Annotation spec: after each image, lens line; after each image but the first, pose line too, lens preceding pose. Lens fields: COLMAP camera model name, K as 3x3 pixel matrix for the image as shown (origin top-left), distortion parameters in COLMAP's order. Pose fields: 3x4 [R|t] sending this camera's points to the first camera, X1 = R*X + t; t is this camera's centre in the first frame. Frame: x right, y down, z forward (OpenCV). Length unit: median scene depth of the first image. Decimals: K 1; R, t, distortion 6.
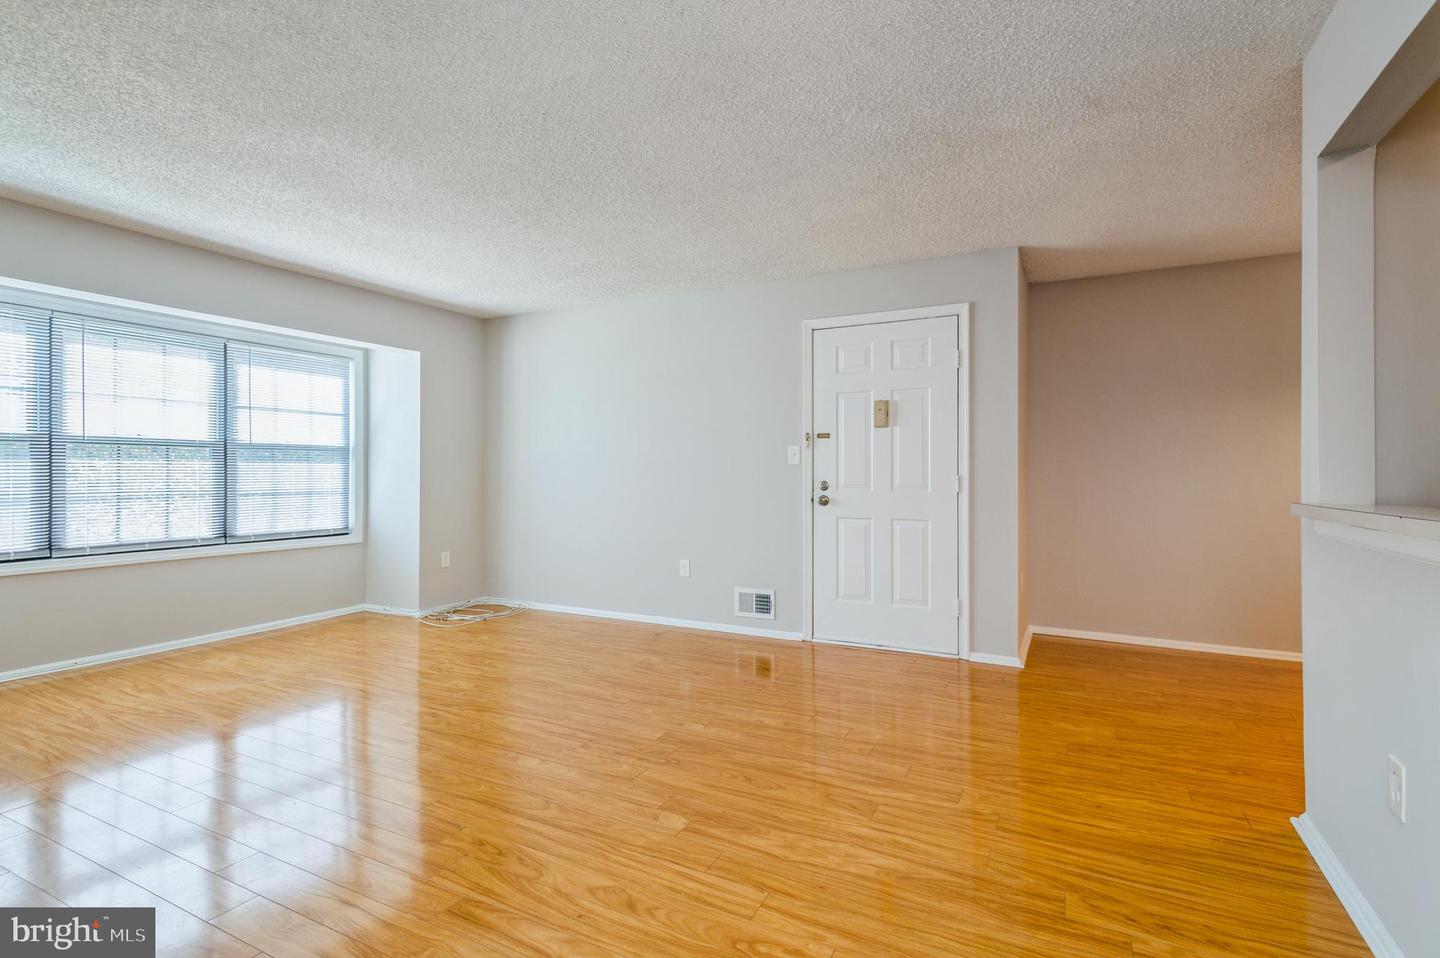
lens RADIAL K [[685.3, 0, 711.4], [0, 685.3, 479.7], [0, 0, 1]] dist [0.018716, 0.000606]
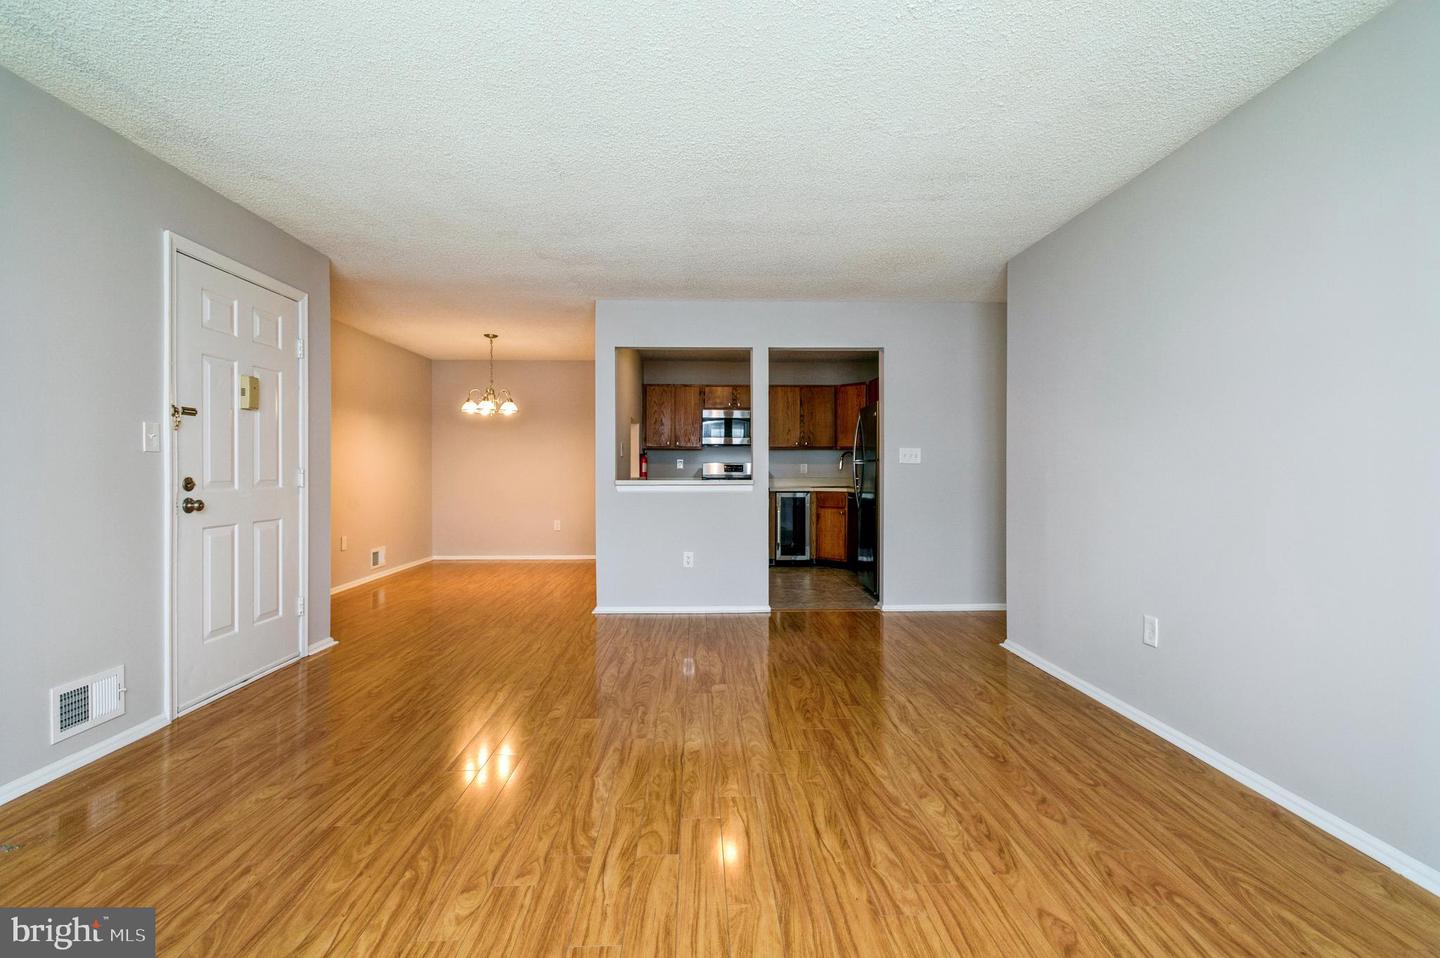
lens RADIAL K [[685.3, 0, 718.2], [0, 685.3, 475.3], [0, 0, 1]] dist [0.018716, 0.000606]
pose [[-0.502276, -0.008032, 0.864670, -0.705419], [0.002012, 0.999943, 0.010458, -0.006223], [-0.864705, 0.006992, -0.502231, 0.888937]]
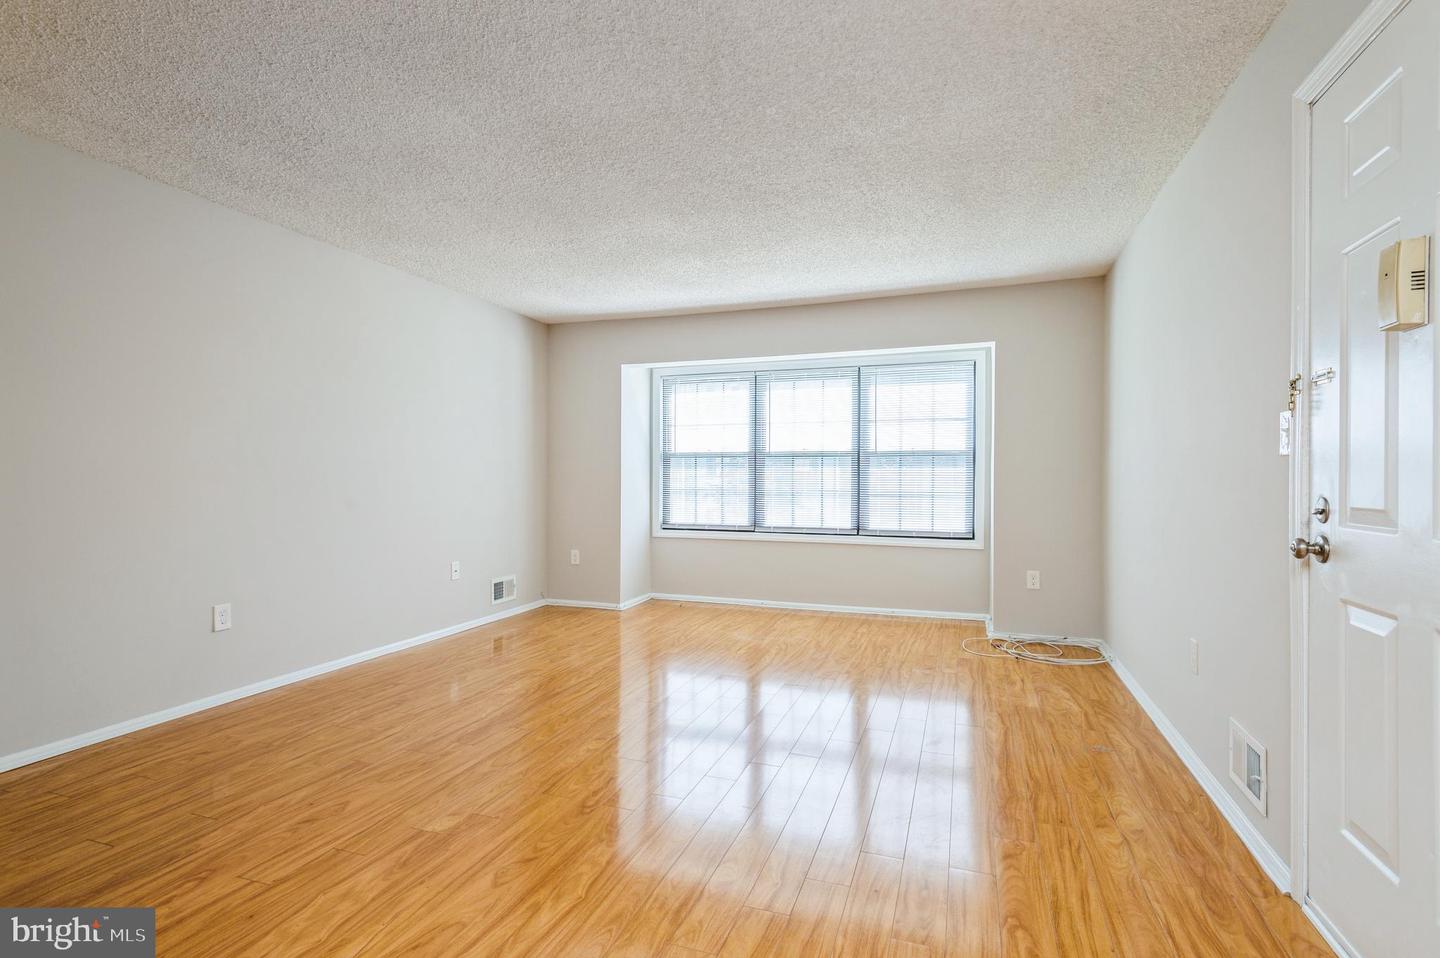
lens RADIAL K [[685.3, 0, 707.7], [0, 685.3, 482.3], [0, 0, 1]] dist [0.018716, 0.000606]
pose [[0.141337, 0.006047, -0.989943, 0.487721], [-0.009111, 0.999947, 0.004807, -0.003975], [0.989920, 0.008340, 0.141384, 0.609951]]
